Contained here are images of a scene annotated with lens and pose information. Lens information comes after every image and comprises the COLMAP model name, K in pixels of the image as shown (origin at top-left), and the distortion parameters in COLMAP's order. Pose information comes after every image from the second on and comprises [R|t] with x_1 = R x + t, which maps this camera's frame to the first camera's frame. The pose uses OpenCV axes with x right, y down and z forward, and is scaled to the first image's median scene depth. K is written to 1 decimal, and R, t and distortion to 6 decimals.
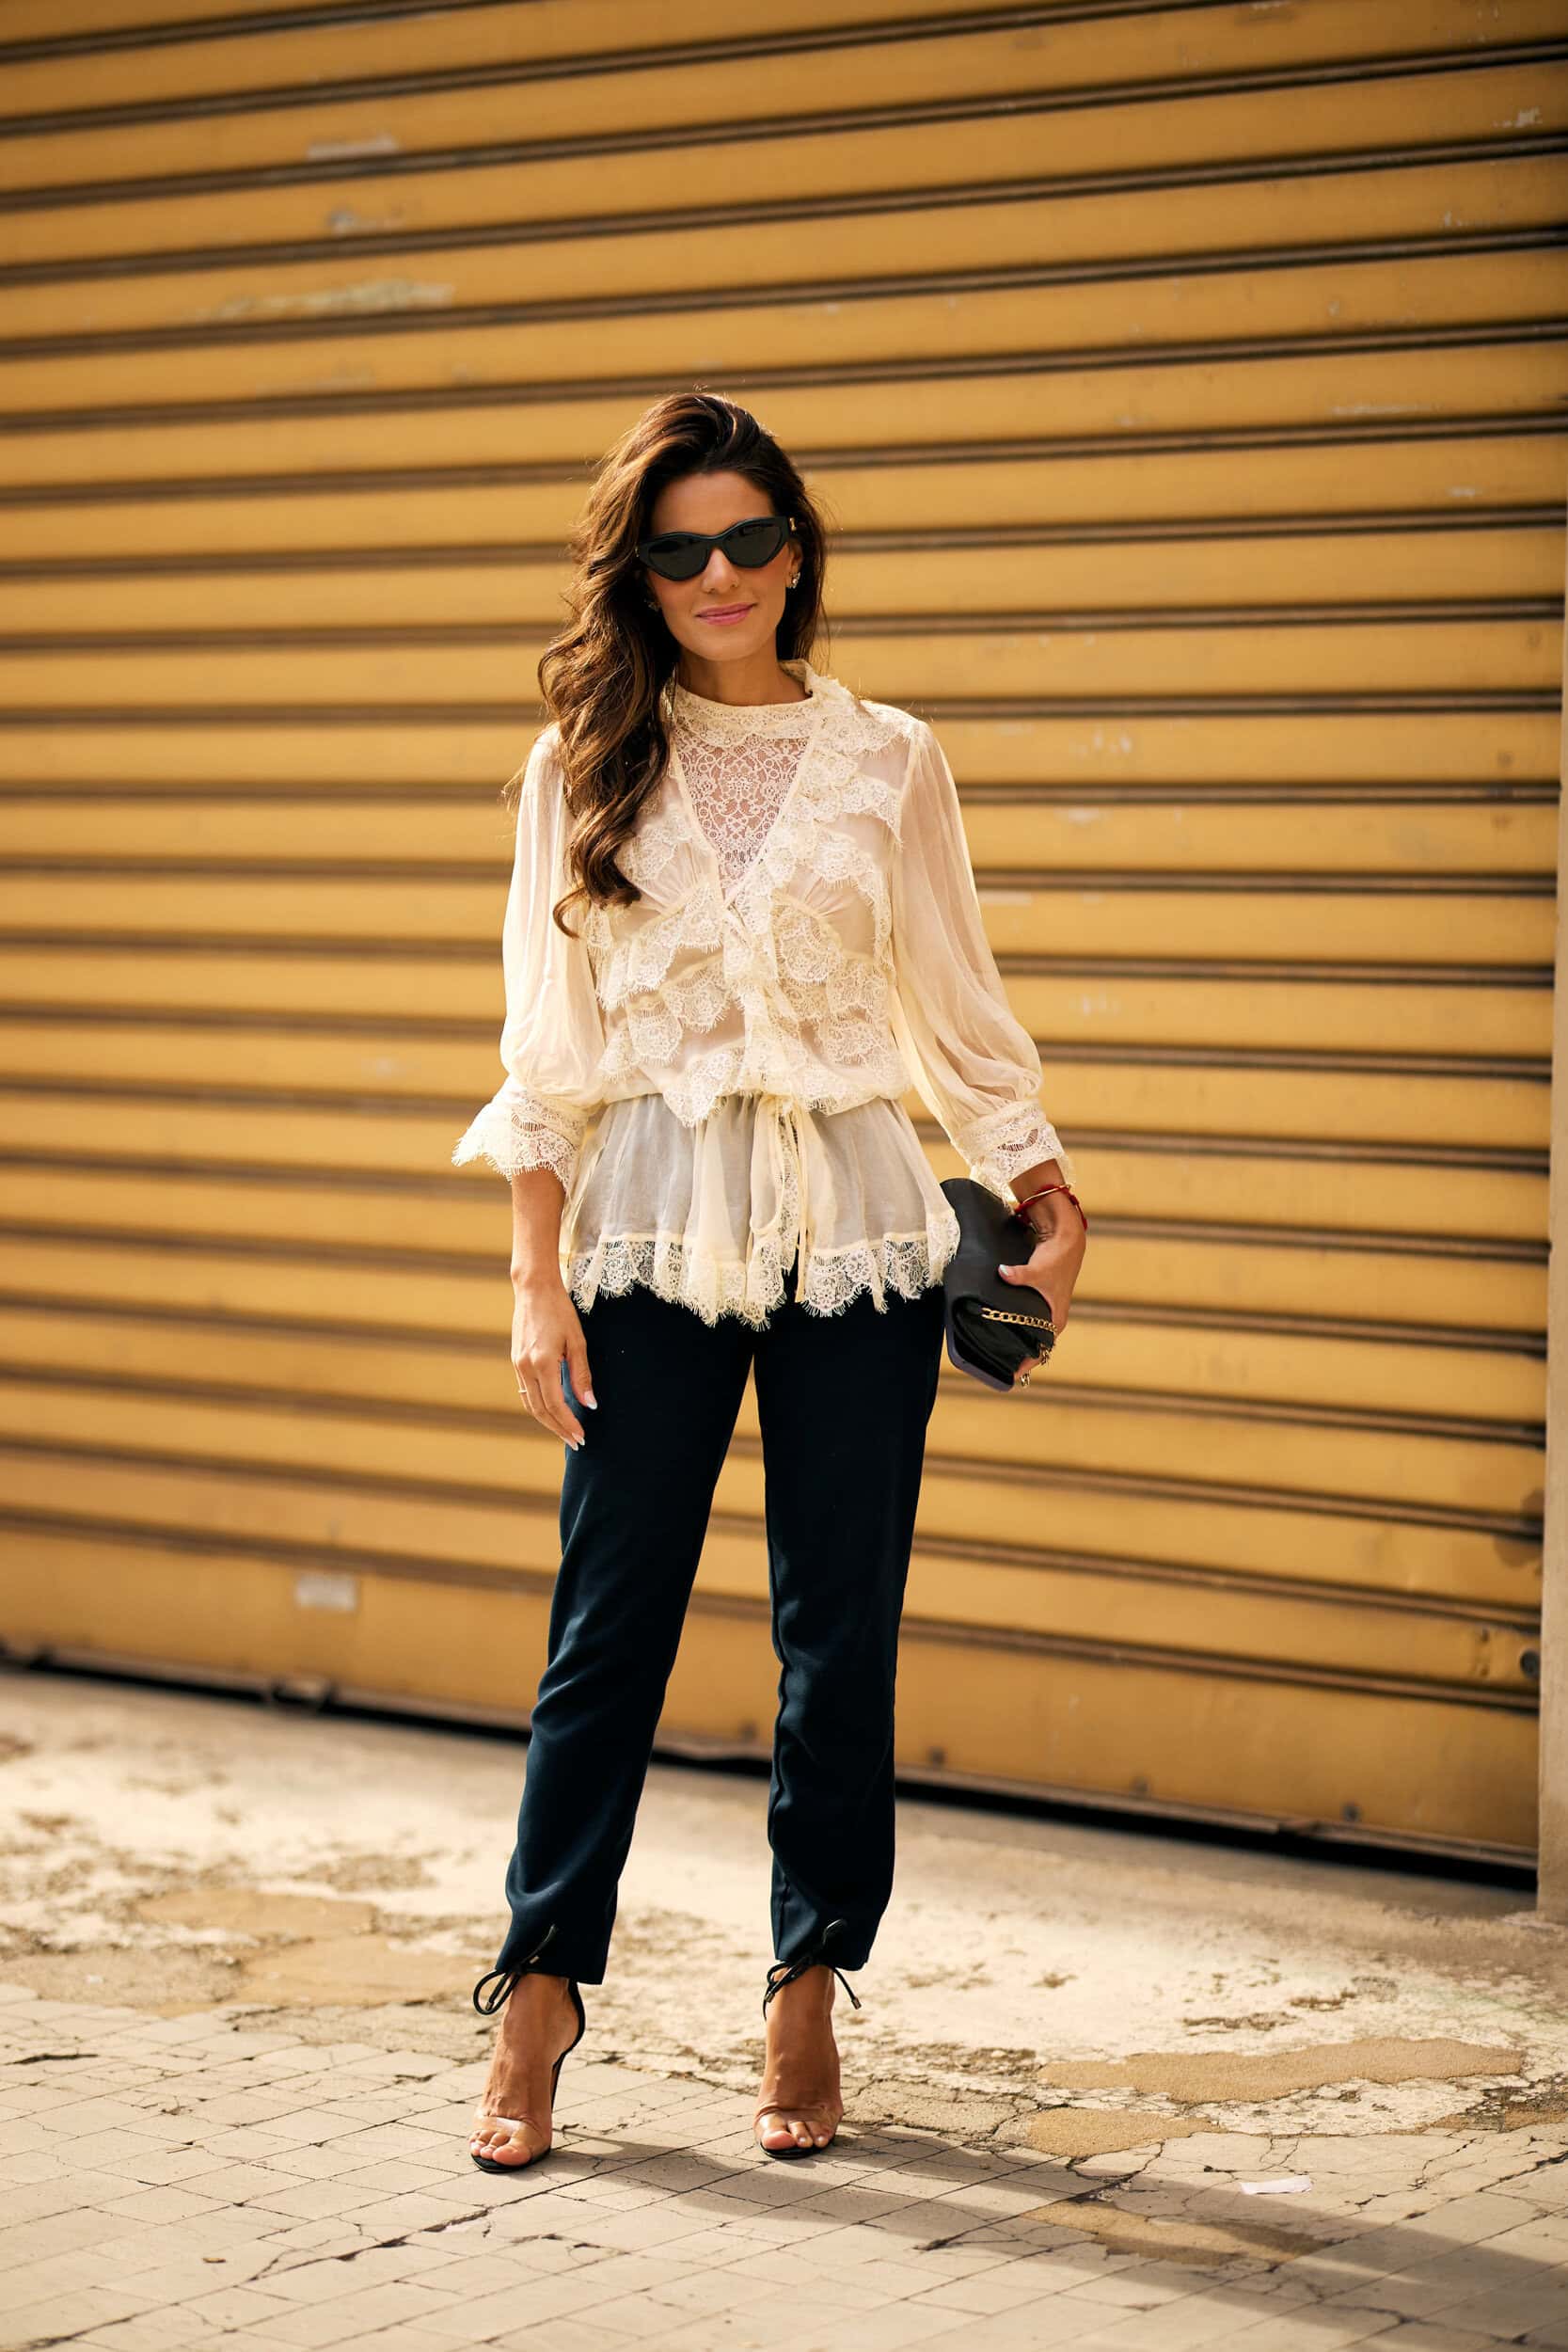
lens RADIAL K [[6022.7, 0, 784.0], [0, 6022.7, 1176.0], [0, 0, 1]] dist [0.061468, 0.349482]
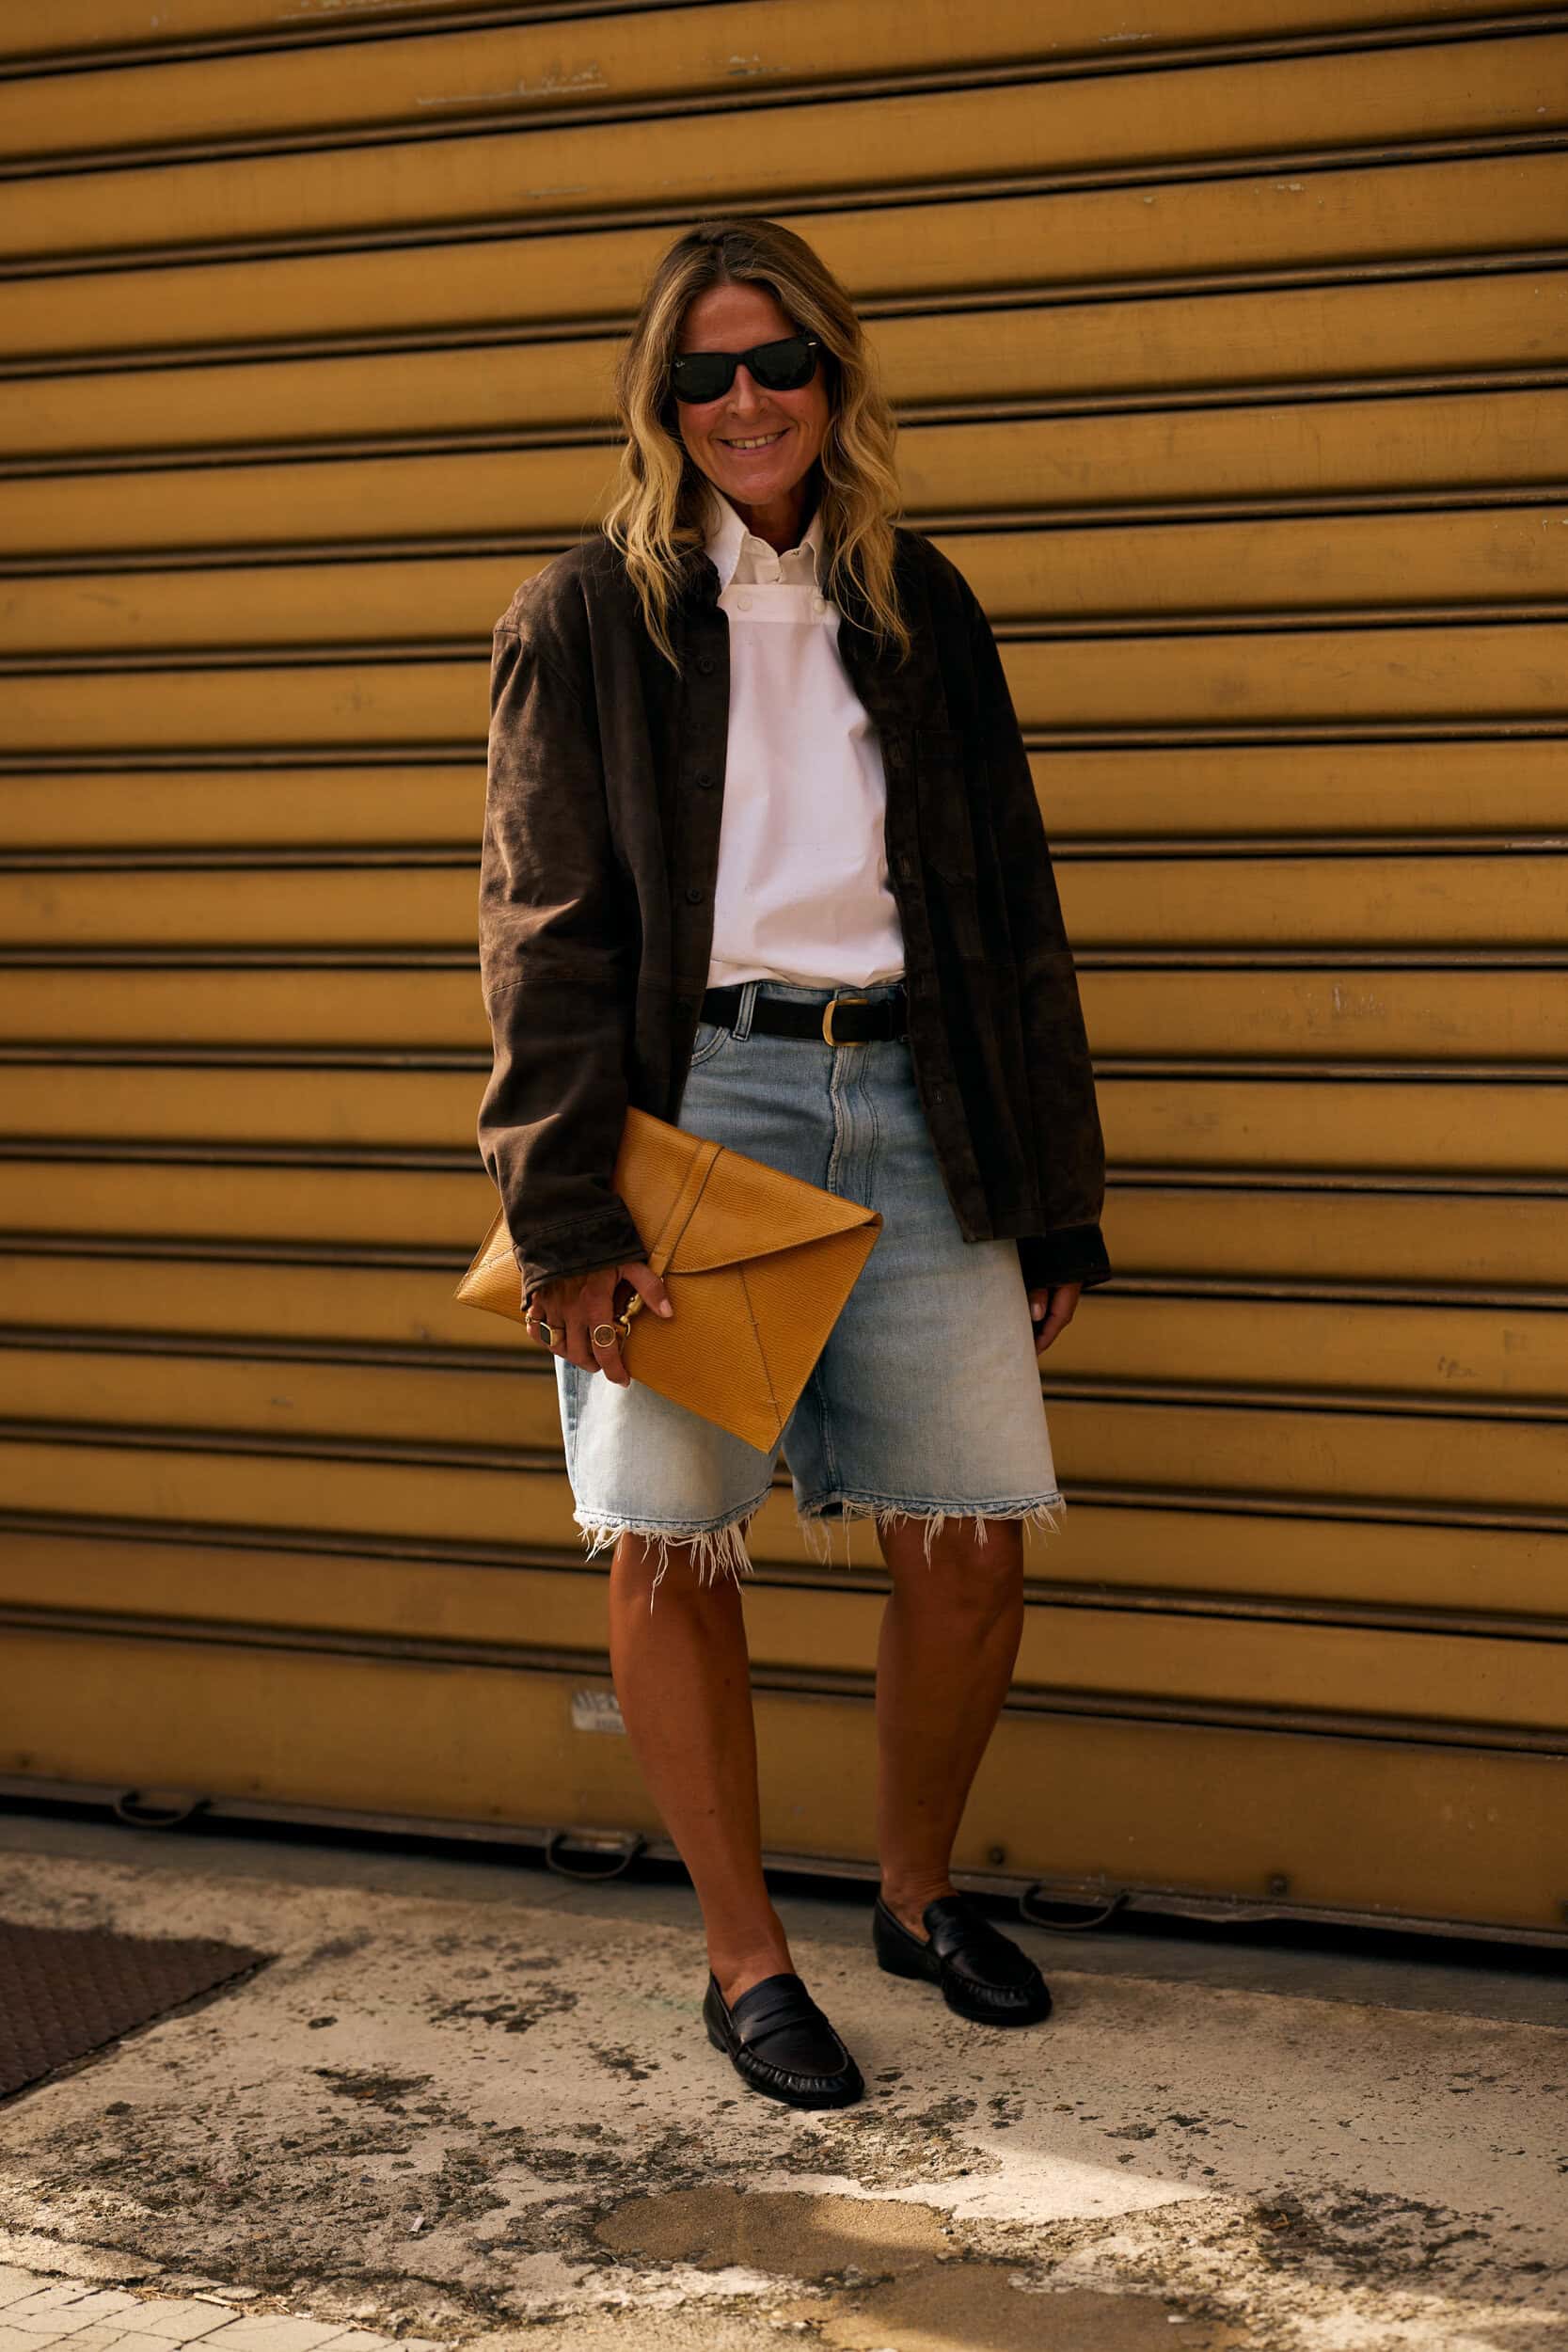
lens RADIAL K [[6006.1, 0, 783.3], [0, 6006.1, 1310.6], [0, 0, 1]] dist [-0.046749, 0.146476]
pose [[0.989437, -0.066191, 0.128967, -0.183398], [0.057333, 0.995811, 0.071233, -0.040606], [-0.133142, -0.063087, 0.989087, 0.320806]]
